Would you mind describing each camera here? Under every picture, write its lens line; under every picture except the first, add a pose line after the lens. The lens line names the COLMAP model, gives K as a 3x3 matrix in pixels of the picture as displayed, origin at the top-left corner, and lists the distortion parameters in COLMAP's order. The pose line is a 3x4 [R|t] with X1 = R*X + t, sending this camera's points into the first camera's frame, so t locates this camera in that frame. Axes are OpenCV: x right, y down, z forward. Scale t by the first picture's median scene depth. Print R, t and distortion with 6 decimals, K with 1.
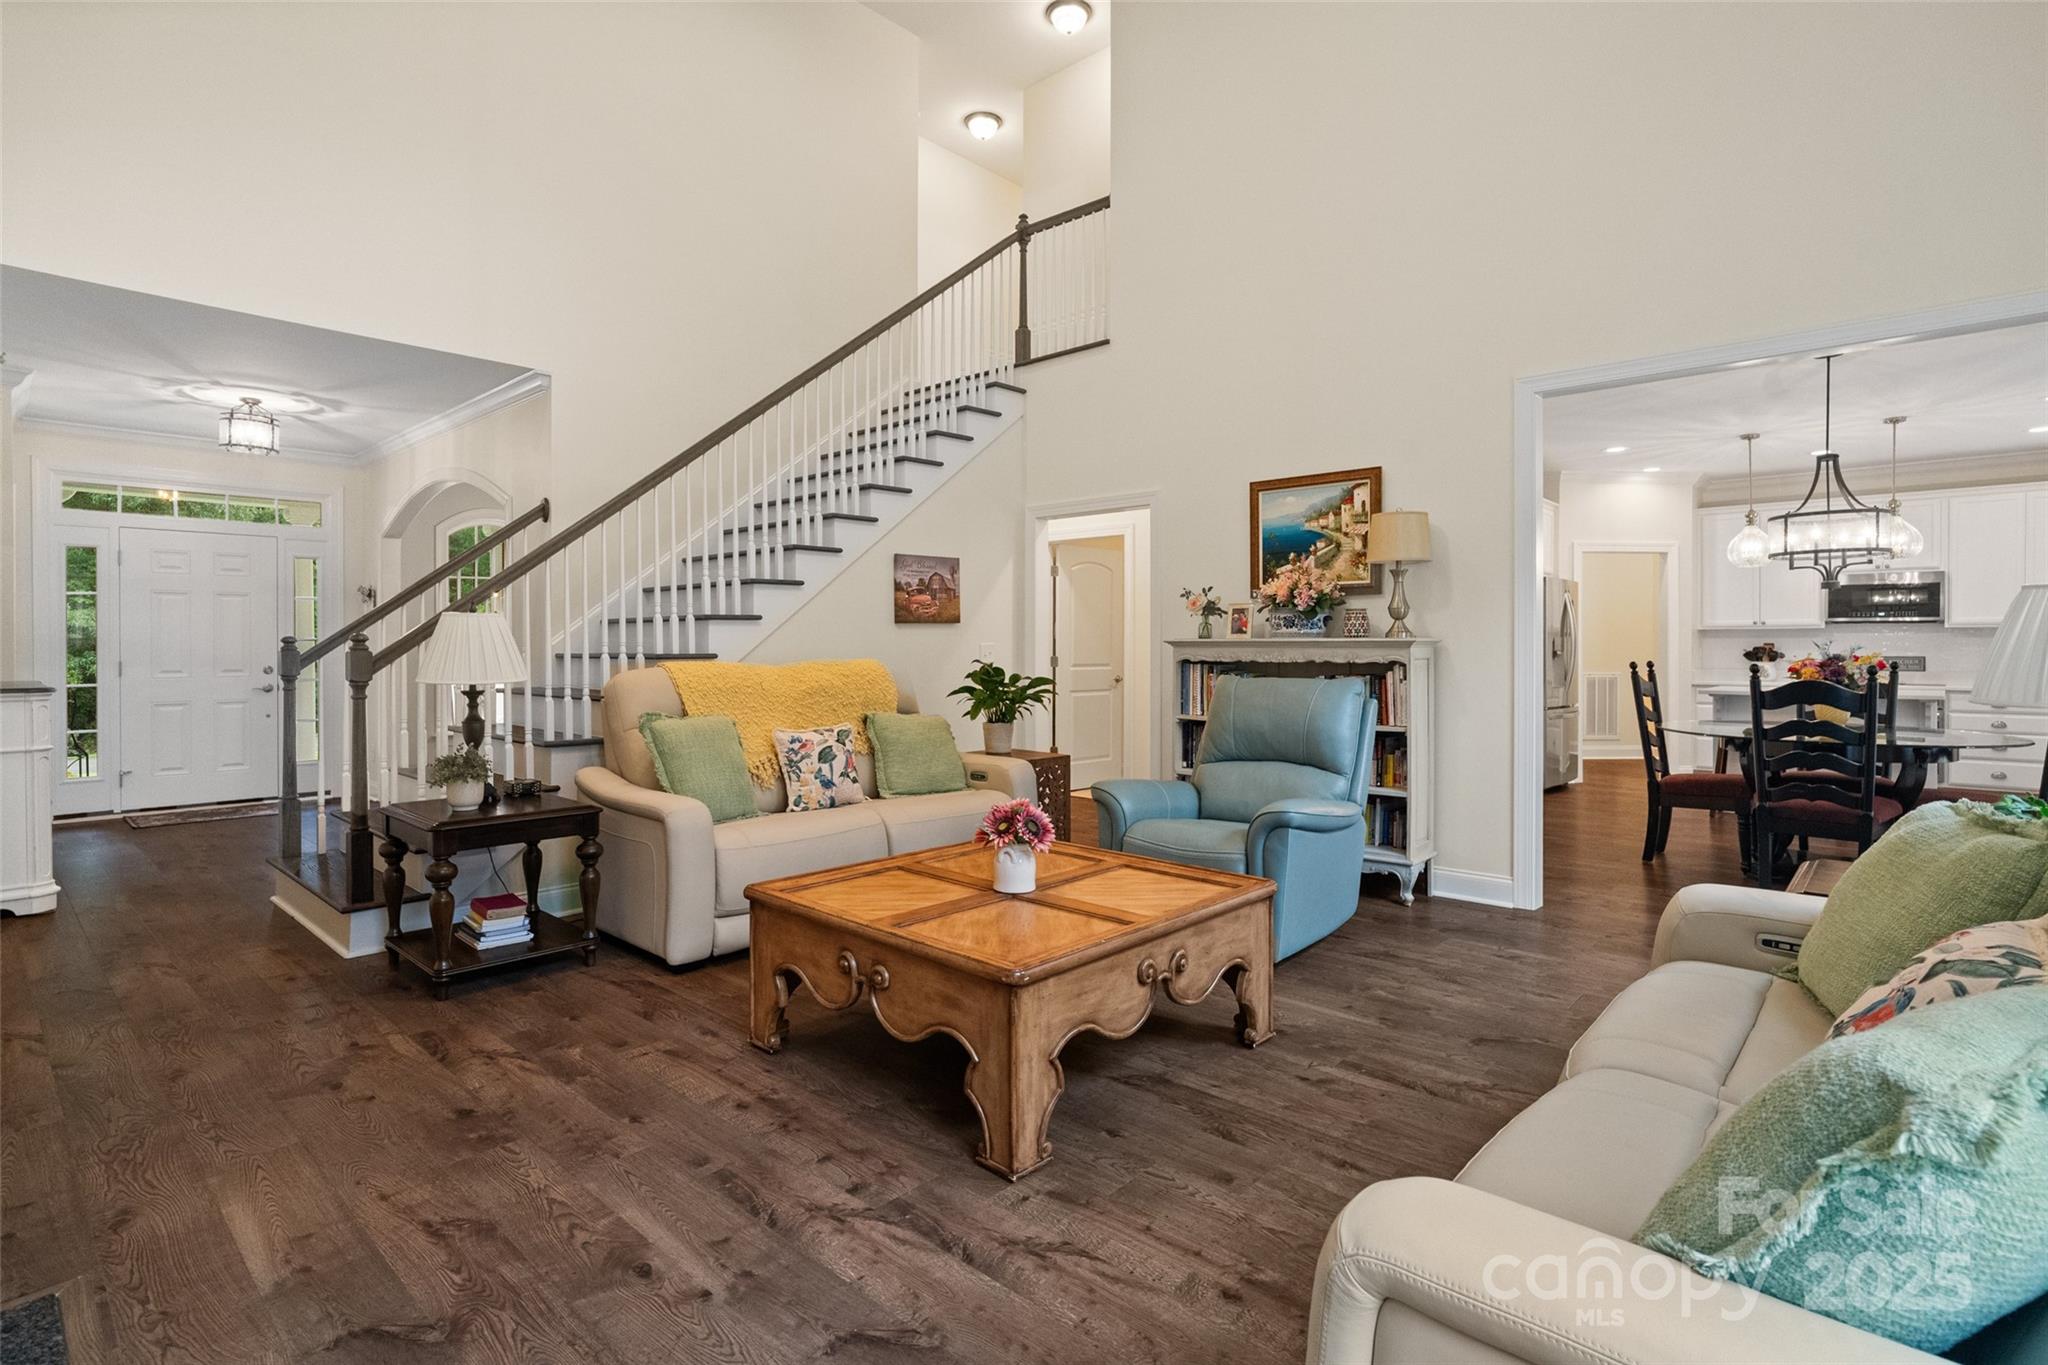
lens RADIAL K [[987.1, 0, 1026.5], [0, 987.1, 655.4], [0, 0, 1]] dist [-0.009120, 0.005498]
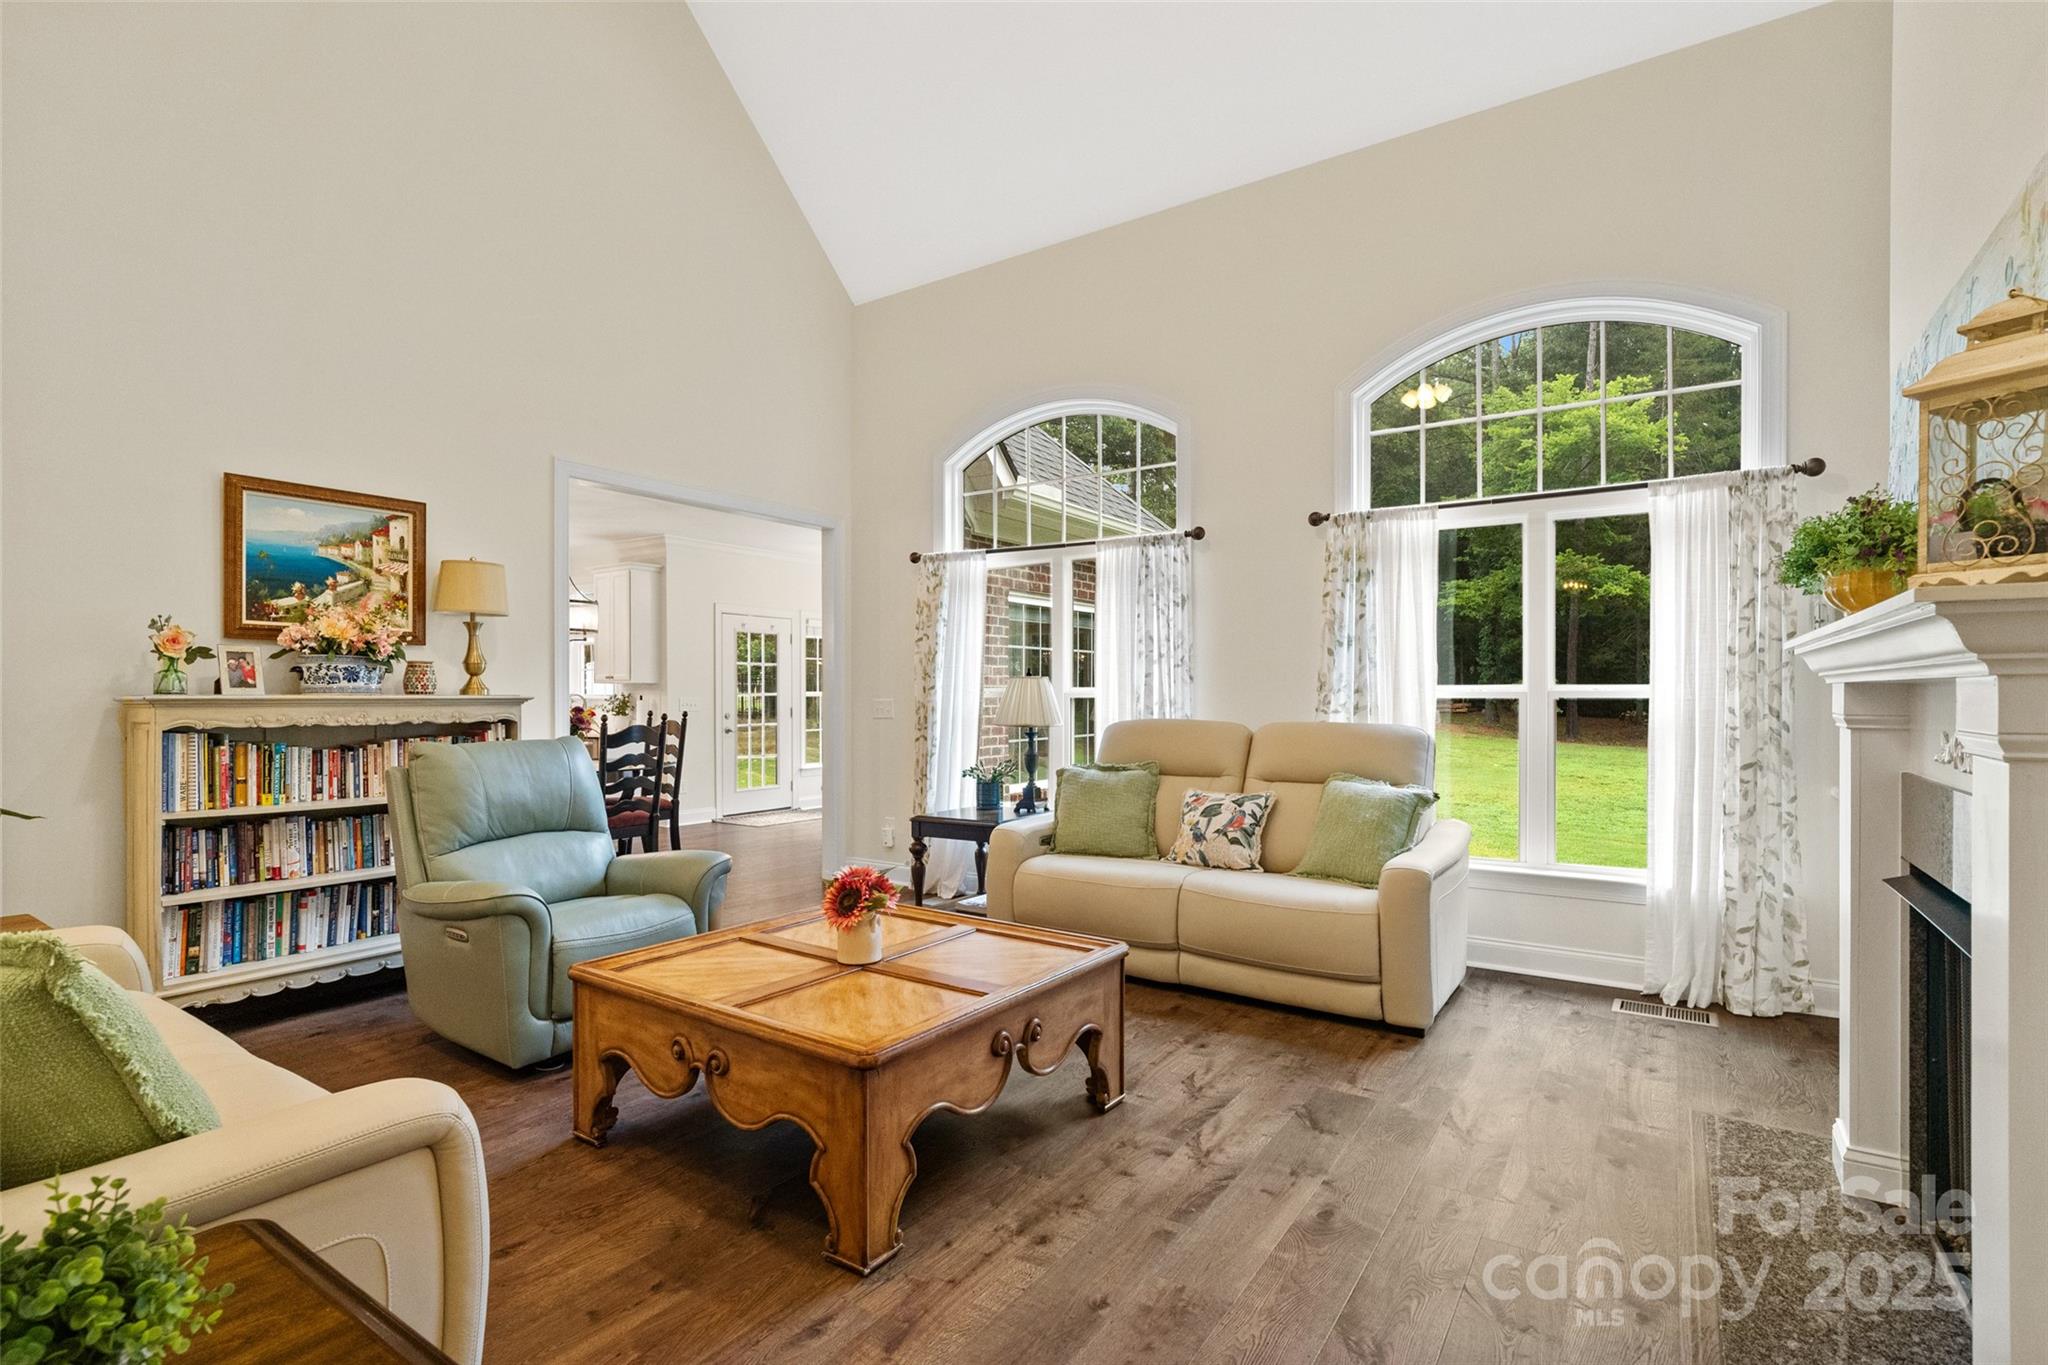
lens RADIAL K [[987.1, 0, 1012.2], [0, 987.1, 688.9], [0, 0, 1]] dist [-0.009120, 0.005498]
pose [[-0.140782, 0.007154, 0.990015, -1.142740], [0.012250, 0.999910, -0.005483, -0.021617], [-0.989965, 0.011356, -0.140857, 1.140319]]
